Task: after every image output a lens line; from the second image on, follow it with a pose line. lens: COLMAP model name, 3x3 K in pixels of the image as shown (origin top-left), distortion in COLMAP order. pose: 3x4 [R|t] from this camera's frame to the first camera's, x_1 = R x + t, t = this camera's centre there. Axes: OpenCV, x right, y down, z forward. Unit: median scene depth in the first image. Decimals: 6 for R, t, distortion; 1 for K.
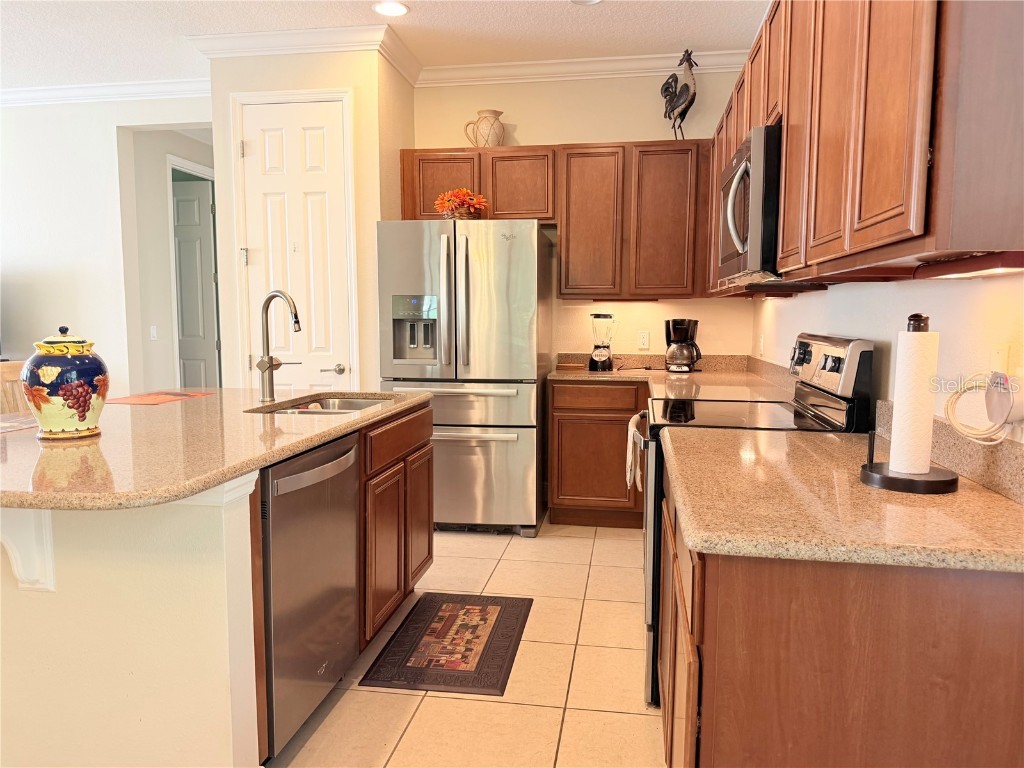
lens RADIAL K [[749.1, 0, 515.2], [0, 749.1, 386.8], [0, 0, 1]] dist [0.104850, -0.131127]
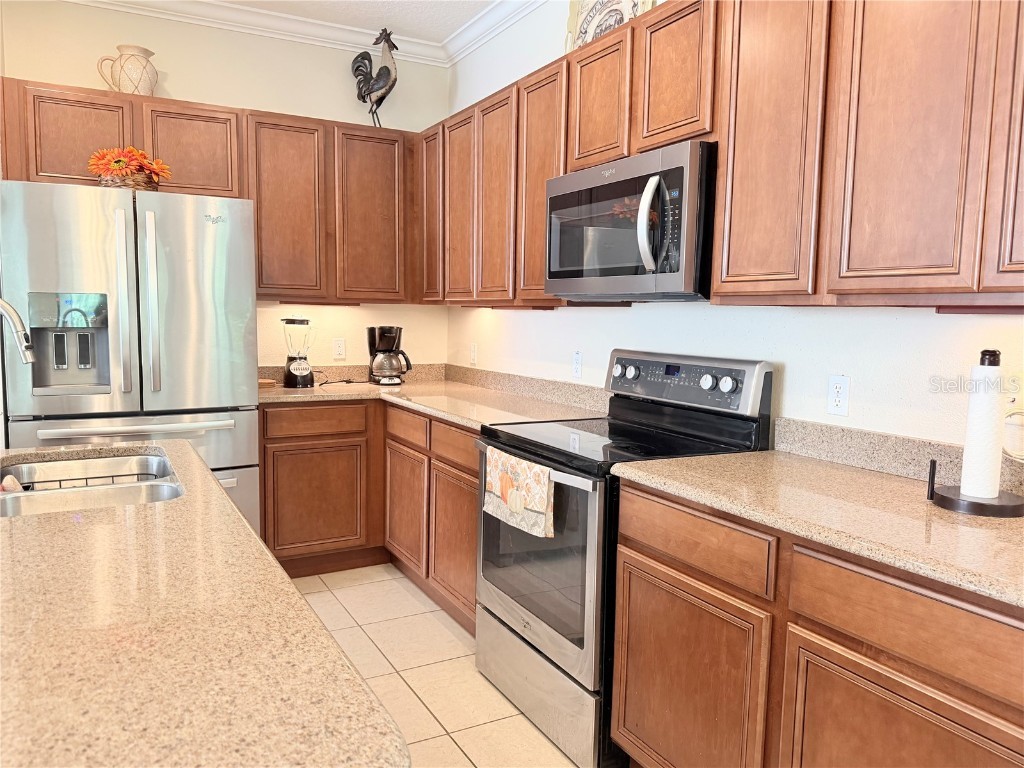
lens RADIAL K [[749.1, 0, 515.2], [0, 749.1, 386.8], [0, 0, 1]] dist [0.104850, -0.131127]
pose [[0.792980, -0.051594, 0.607059, -0.222992], [0.045423, 0.998641, 0.025540, -0.034524], [-0.607552, 0.007322, 0.794246, 0.192005]]
